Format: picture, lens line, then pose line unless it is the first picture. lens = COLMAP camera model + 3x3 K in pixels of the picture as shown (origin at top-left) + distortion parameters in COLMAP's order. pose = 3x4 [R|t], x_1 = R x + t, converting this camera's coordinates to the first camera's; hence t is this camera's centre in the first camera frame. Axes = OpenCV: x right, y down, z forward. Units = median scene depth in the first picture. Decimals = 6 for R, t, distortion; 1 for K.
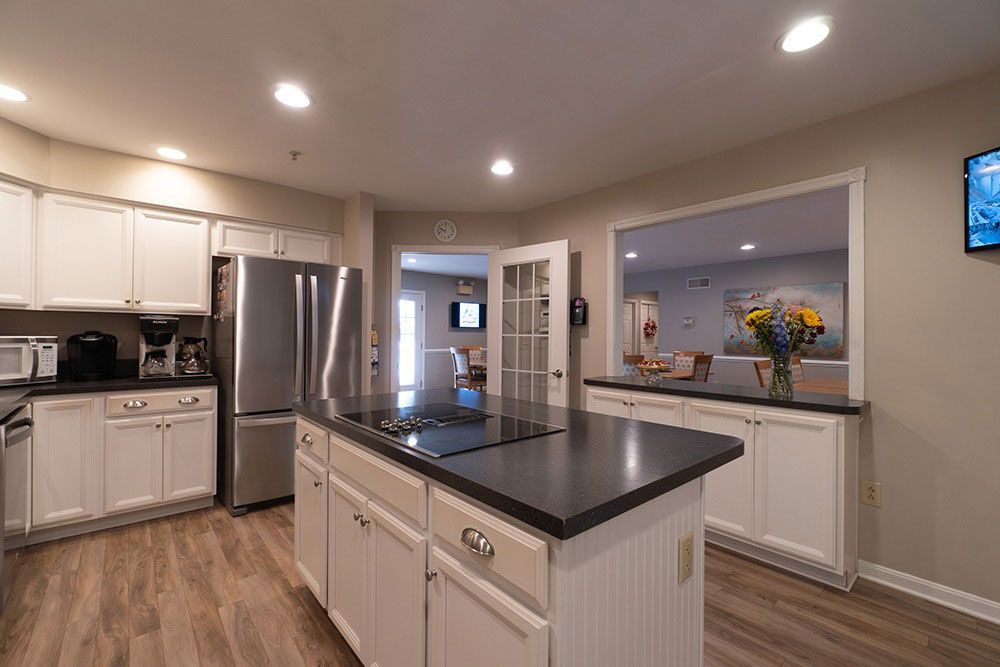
lens RADIAL K [[429.5, 0, 500.1], [0, 429.5, 330.4], [0, 0, 1]] dist [0.003867, 0.000026]
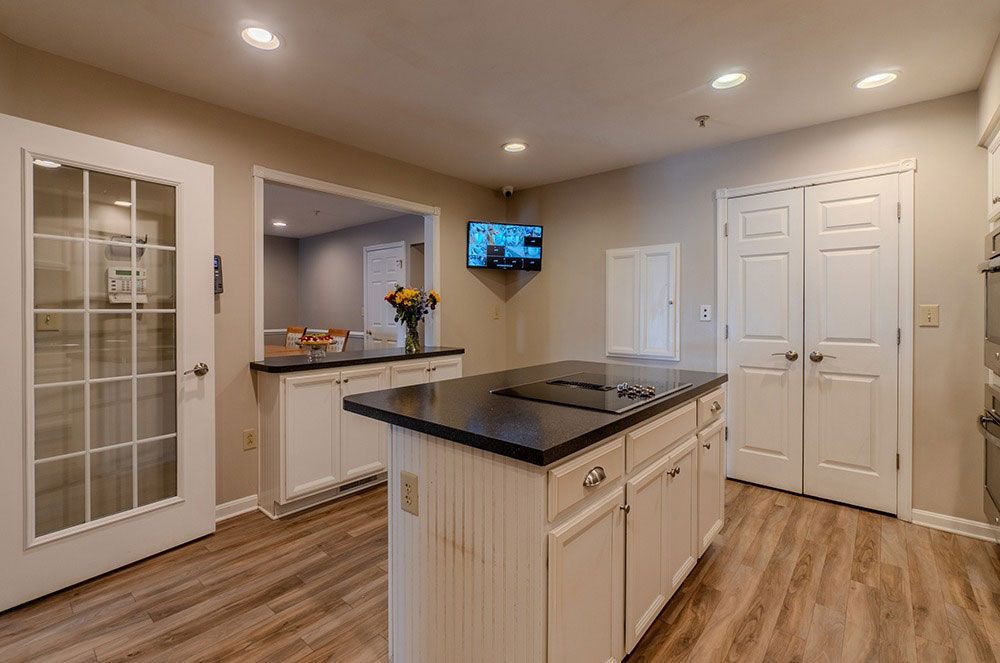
lens RADIAL K [[429.5, 0, 489.2], [0, 429.5, 316.3], [0, 0, 1]] dist [0.003867, 0.000026]
pose [[-0.101572, -0.021920, 0.994587, -0.790218], [-0.007695, 0.999745, 0.021248, 0.005488], [-0.994798, -0.005495, -0.101715, 0.912081]]
